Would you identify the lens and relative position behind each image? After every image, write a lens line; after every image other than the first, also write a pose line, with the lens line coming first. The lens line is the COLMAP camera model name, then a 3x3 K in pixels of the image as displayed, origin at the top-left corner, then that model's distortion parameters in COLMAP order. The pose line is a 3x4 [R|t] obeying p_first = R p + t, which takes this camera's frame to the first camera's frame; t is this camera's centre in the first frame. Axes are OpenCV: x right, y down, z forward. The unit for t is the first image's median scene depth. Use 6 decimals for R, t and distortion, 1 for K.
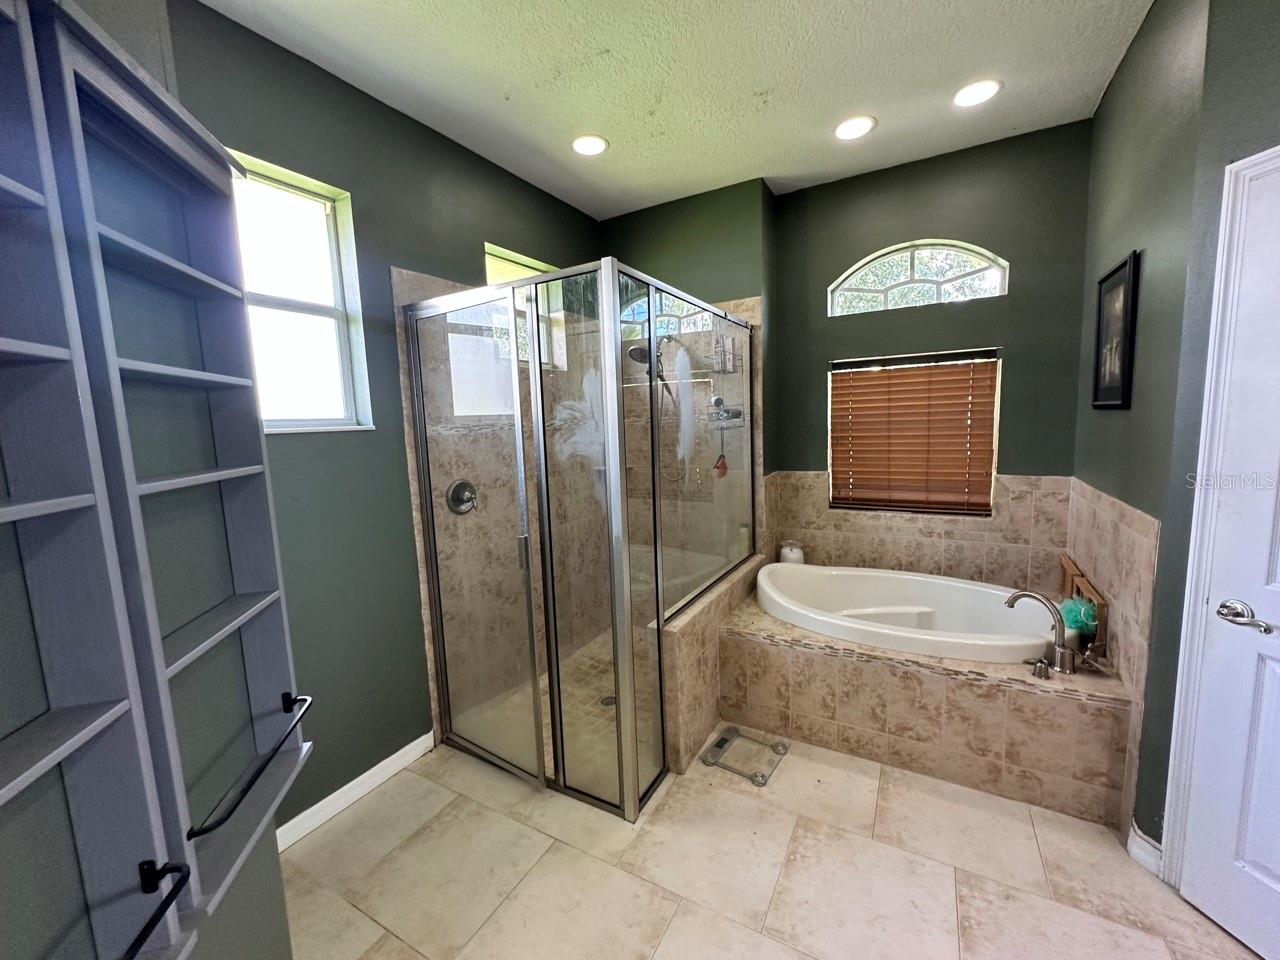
lens RADIAL K [[509.8, 0, 640.7], [0, 509.8, 477.9], [0, 0, 1]] dist [-0.002127, 0.000014]
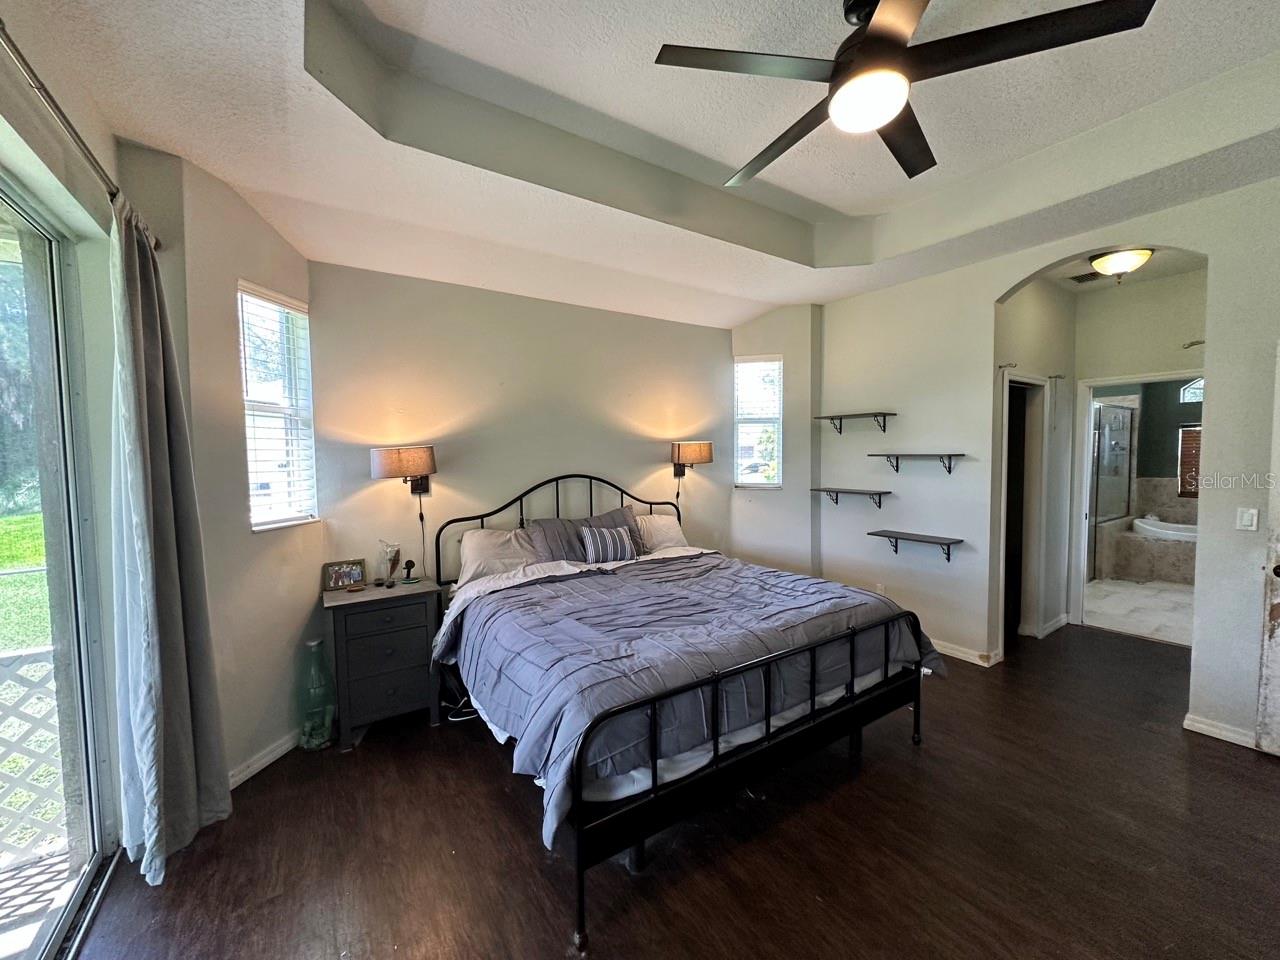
lens RADIAL K [[509.8, 0, 637.1], [0, 509.8, 479.0], [0, 0, 1]] dist [-0.002127, 0.000014]
pose [[0.897124, 0.049786, -0.438965, -0.899346], [-0.072301, 0.996779, -0.034712, 0.290152], [0.435823, 0.062878, 0.897833, -2.340324]]
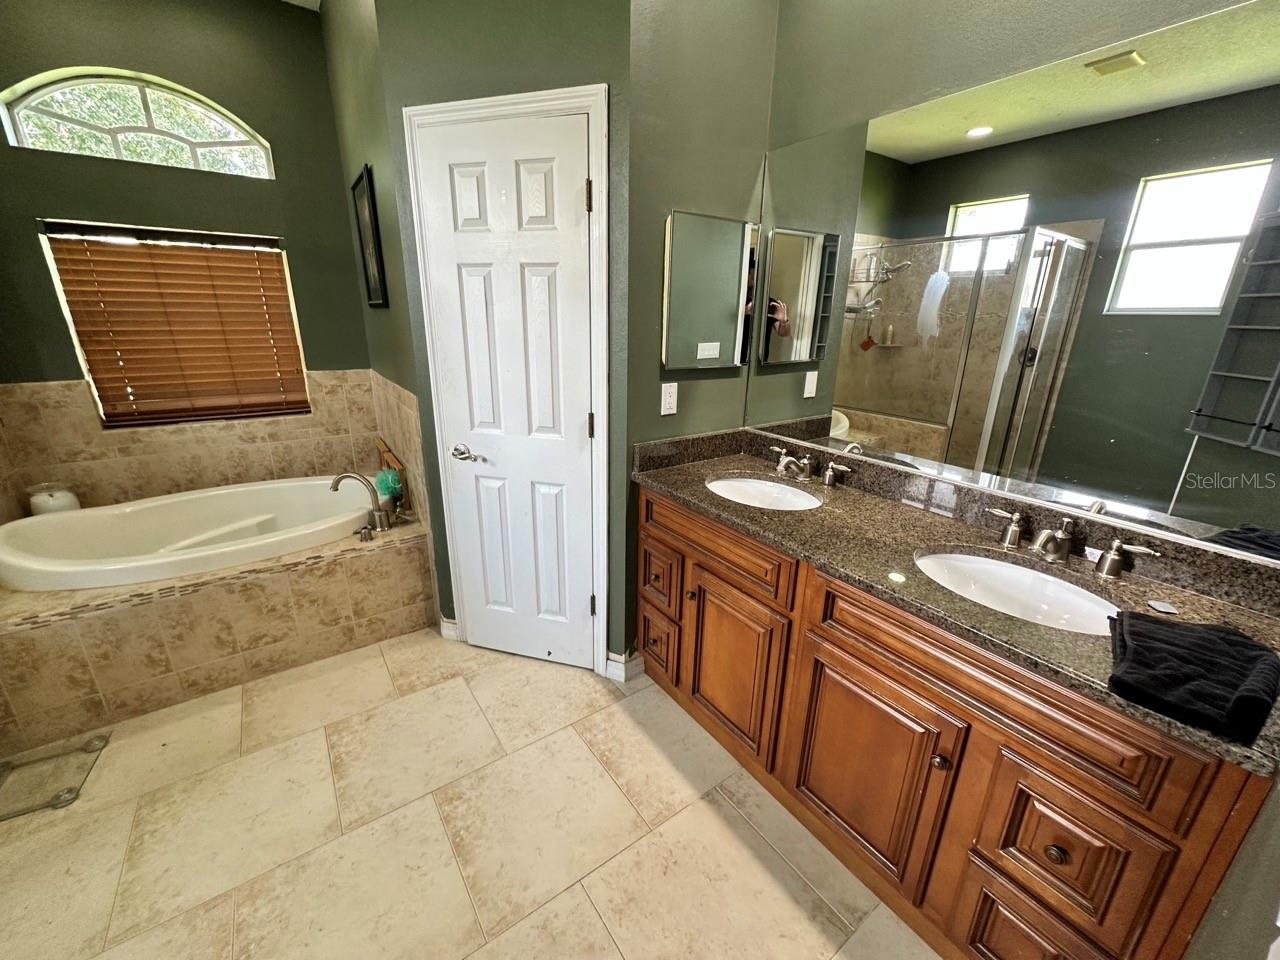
lens RADIAL K [[509.8, 0, 639.3], [0, 509.8, 477.8], [0, 0, 1]] dist [-0.002127, 0.000014]
pose [[0.426737, -0.234030, 0.873570, 0.044391], [0.071187, 0.971633, 0.225527, 0.022008], [-0.901570, -0.034054, 0.431292, -0.062997]]
